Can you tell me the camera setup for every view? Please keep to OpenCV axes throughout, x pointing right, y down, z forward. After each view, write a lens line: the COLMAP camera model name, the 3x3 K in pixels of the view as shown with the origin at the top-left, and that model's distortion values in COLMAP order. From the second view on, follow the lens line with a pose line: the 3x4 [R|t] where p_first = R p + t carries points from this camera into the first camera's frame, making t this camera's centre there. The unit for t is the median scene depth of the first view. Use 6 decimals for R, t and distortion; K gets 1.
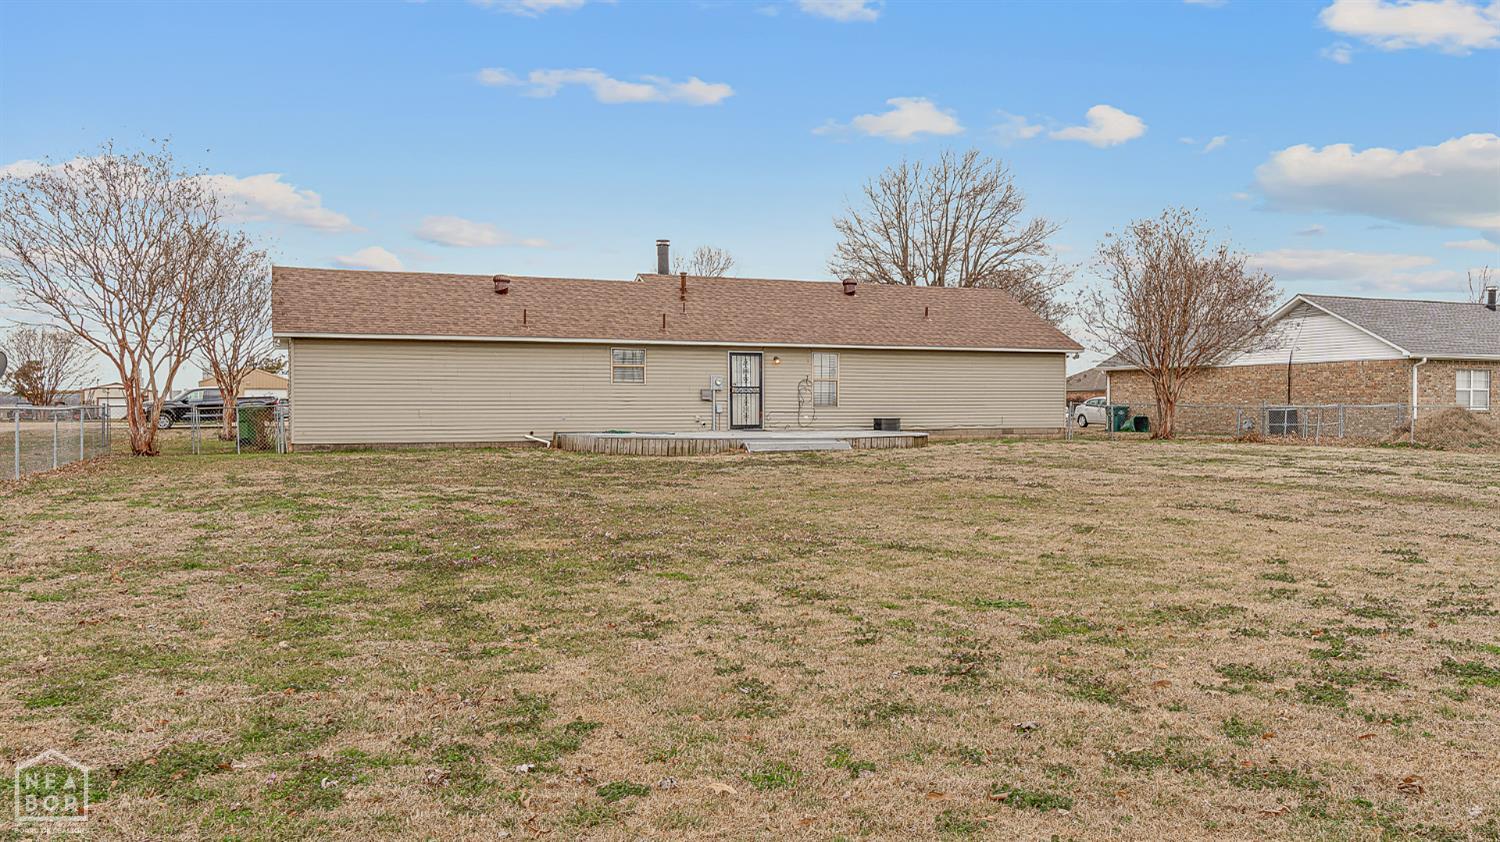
lens RADIAL K [[1223.4, 0, 750.8], [0, 1223.4, 417.0], [0, 0, 1]] dist [0.013808, 0.002237]
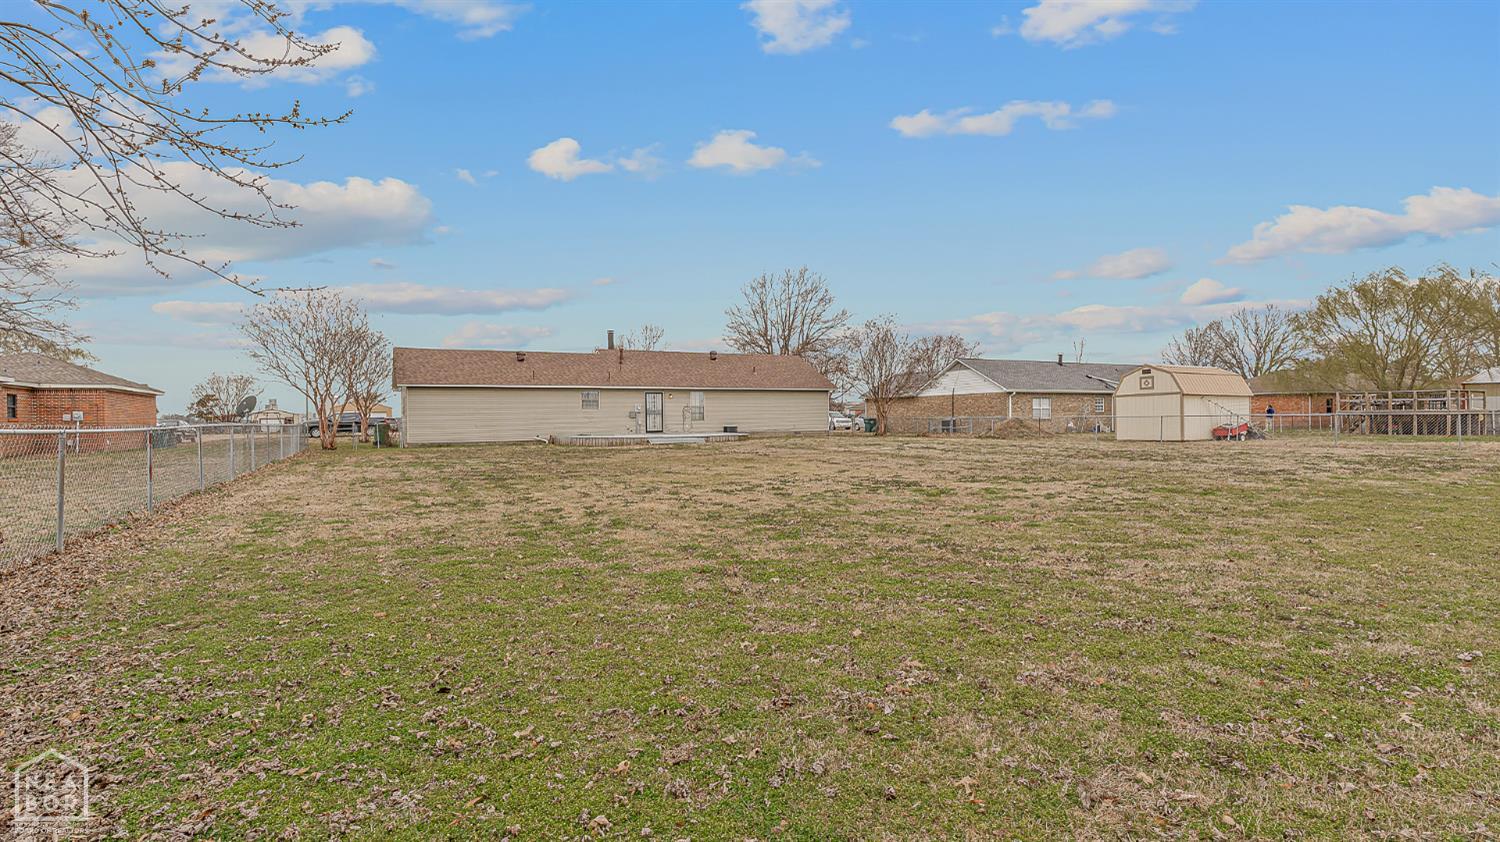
lens RADIAL K [[761.7, 0, 748.2], [0, 761.7, 426.5], [0, 0, 1]] dist [0.001246, 0.000023]
pose [[0.996127, -0.010229, 0.087335, 0.032009], [0.010225, 0.999948, 0.000494, 0.000917], [-0.087335, 0.000401, 0.996179, -0.152398]]
